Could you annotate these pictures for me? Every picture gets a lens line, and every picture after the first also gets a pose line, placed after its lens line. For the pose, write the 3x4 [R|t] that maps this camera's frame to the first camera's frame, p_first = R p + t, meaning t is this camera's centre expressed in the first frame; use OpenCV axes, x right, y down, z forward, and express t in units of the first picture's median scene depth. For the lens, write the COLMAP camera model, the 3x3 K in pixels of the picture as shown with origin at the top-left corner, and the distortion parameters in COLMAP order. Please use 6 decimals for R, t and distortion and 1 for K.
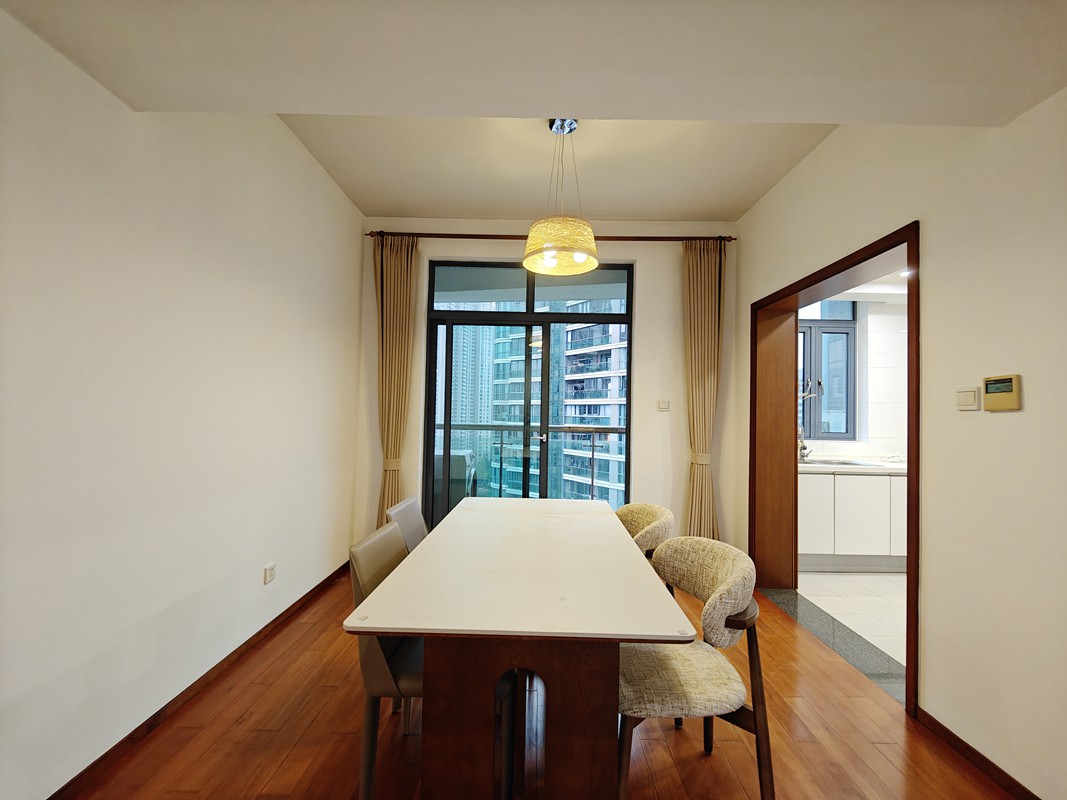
lens RADIAL K [[474.2, 0, 533.5], [0, 474.2, 400.0], [0, 0, 1]] dist [0.013340, -0.000431]
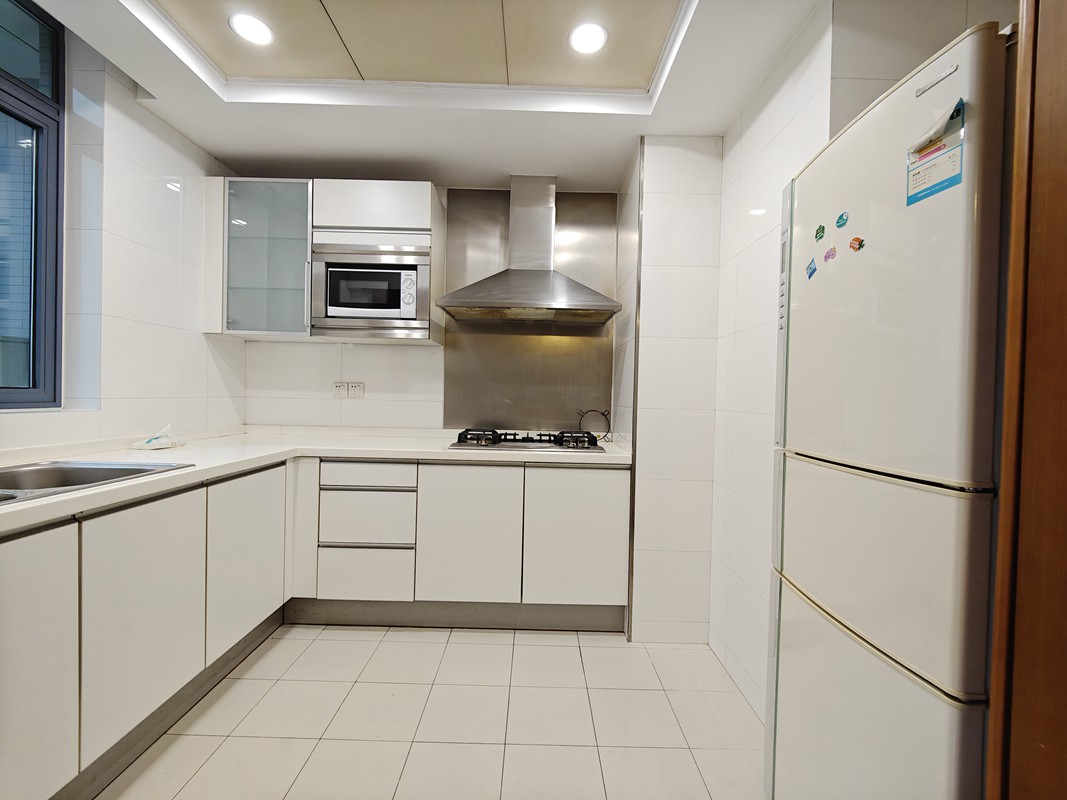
lens RADIAL K [[474.2, 0, 533.5], [0, 474.2, 400.0], [0, 0, 1]] dist [0.013340, -0.000431]
pose [[-0.002372, -0.033394, 0.999439, 0.327017], [-0.055914, 0.997883, 0.033210, 0.053134], [-0.998433, -0.055804, -0.004234, 0.728557]]
